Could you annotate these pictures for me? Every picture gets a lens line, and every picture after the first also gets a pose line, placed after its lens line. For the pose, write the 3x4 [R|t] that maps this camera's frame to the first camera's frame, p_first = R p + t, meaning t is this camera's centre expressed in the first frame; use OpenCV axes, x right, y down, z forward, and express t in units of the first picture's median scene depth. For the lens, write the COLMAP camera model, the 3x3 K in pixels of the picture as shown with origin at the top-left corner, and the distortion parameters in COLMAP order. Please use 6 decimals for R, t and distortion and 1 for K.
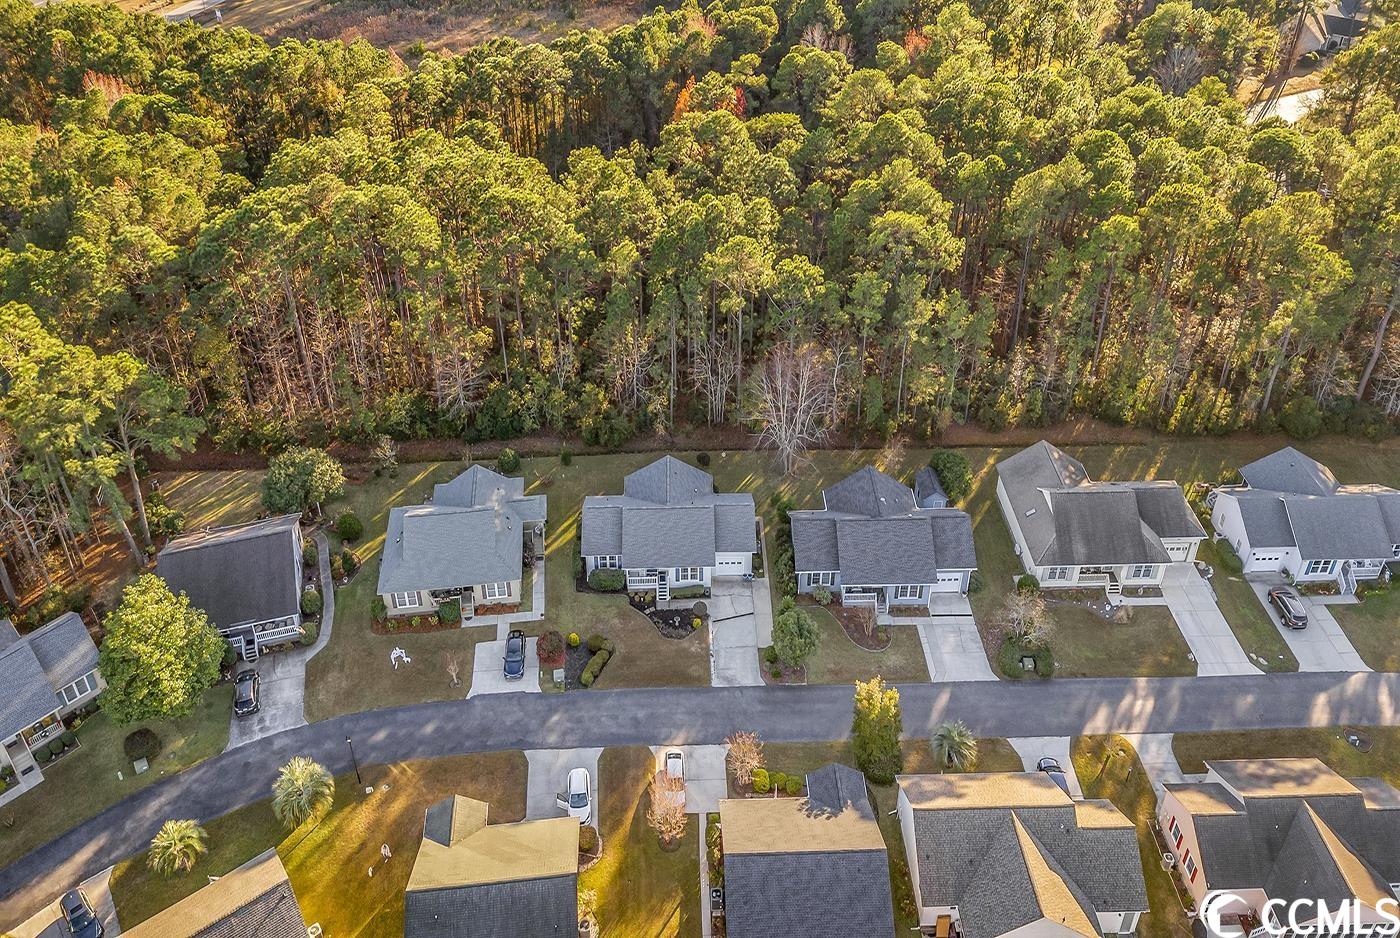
lens RADIAL K [[1165.8, 0, 700.0], [0, 1165.8, 469.0], [0, 0, 1]] dist [0.060658, -0.010304]
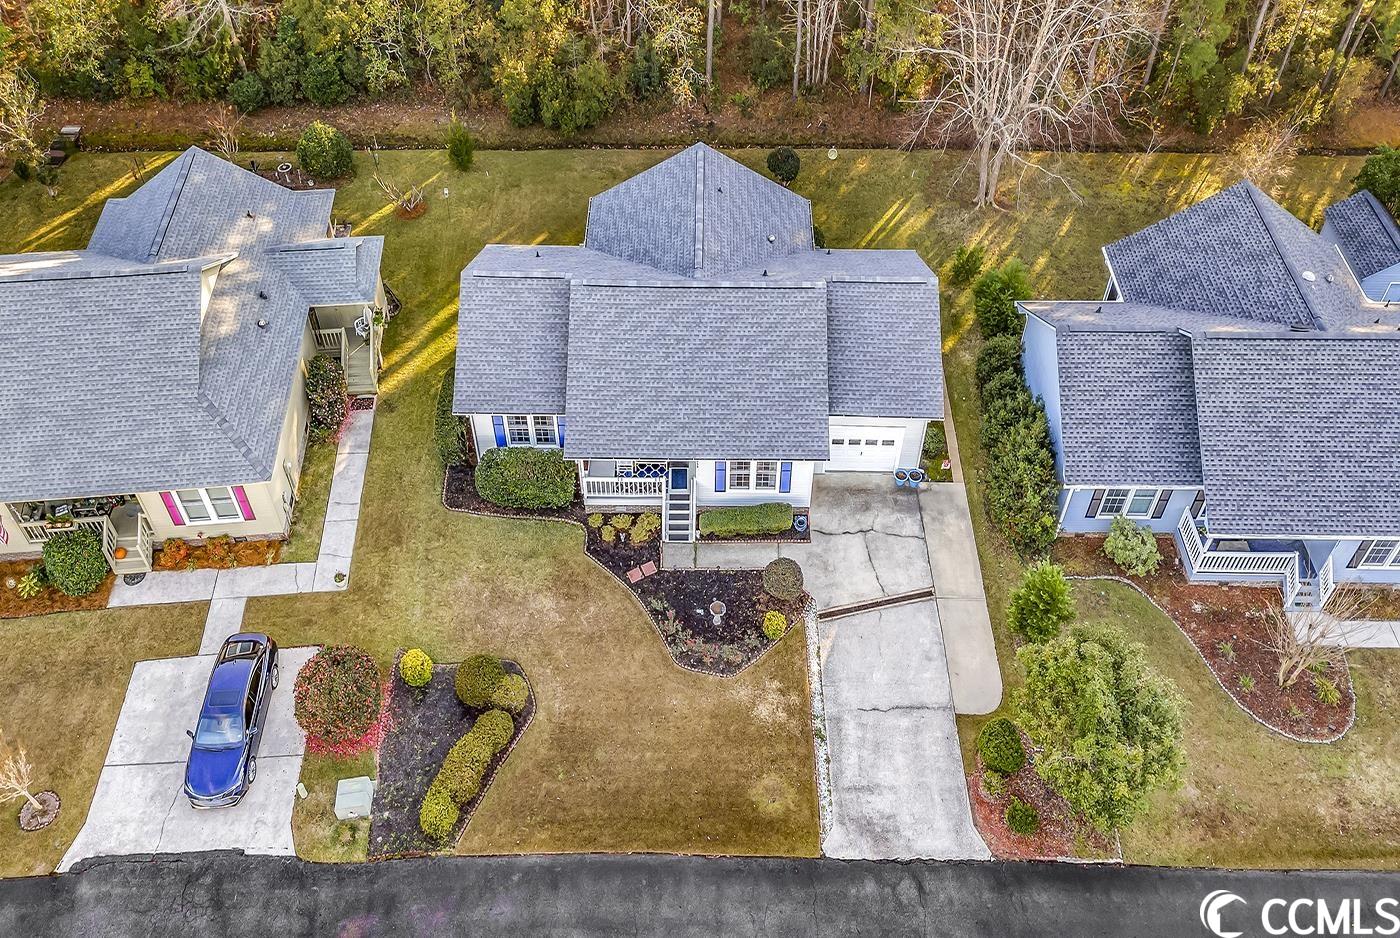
lens RADIAL K [[1165.8, 0, 700.0], [0, 1165.8, 469.0], [0, 0, 1]] dist [0.060658, -0.010304]
pose [[0.999409, 0.033193, -0.008994, -0.022591], [-0.030627, 0.978031, 0.206197, 0.015051], [0.015640, -0.205800, 0.978469, 0.646726]]
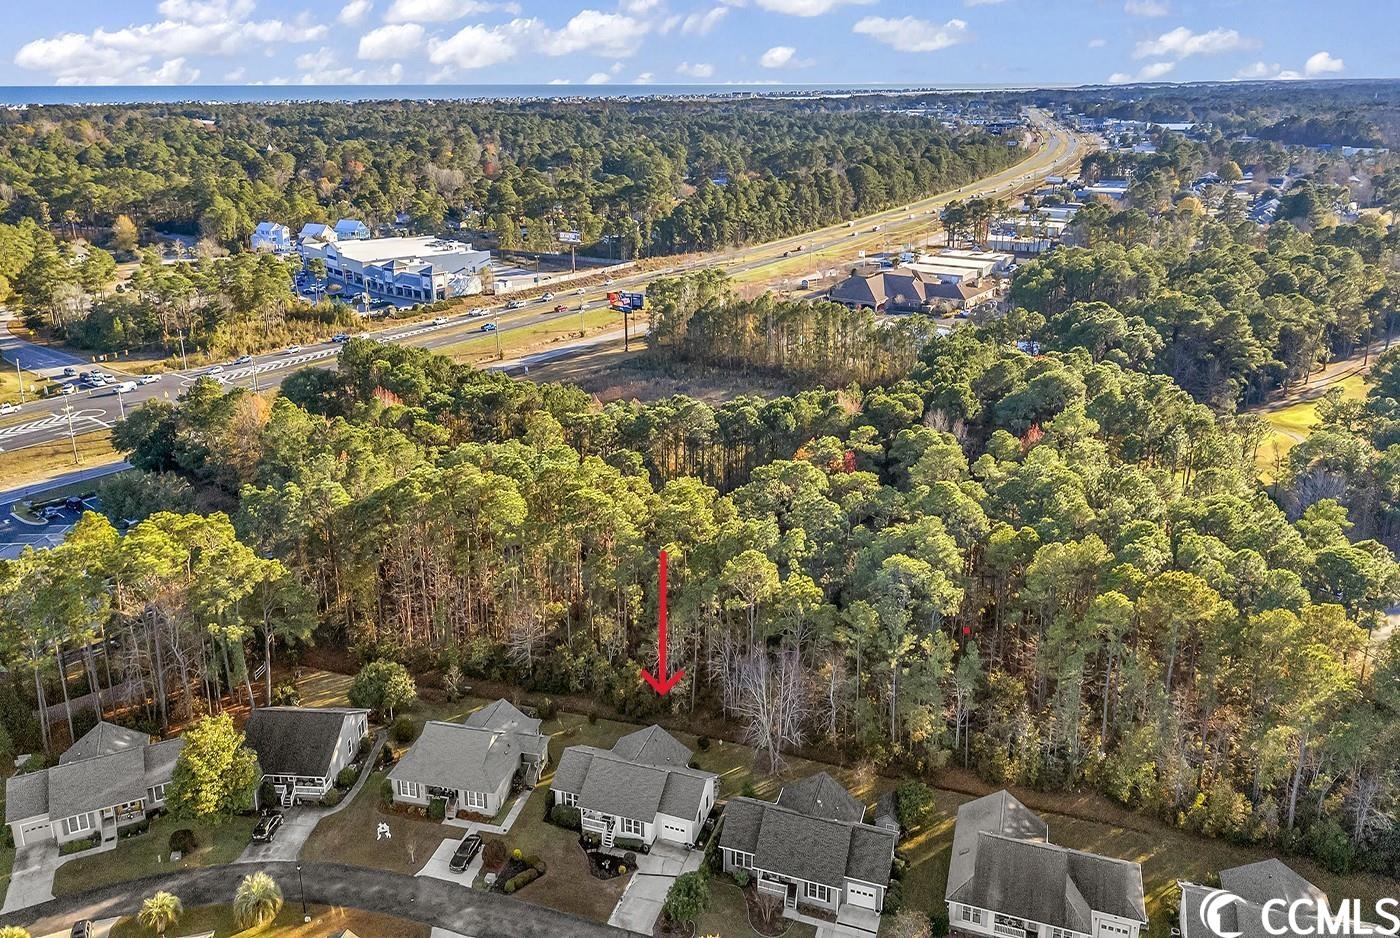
lens RADIAL K [[1116.8, 0, 586.4], [0, 1116.8, 472.6], [0, 0, 1]] dist [0.035554, -0.002911]
pose [[0.919747, 0.125472, -0.371917, 0.307787], [-0.230992, 0.939102, -0.254420, 0.054068], [0.317346, 0.319912, 0.892719, -0.090290]]
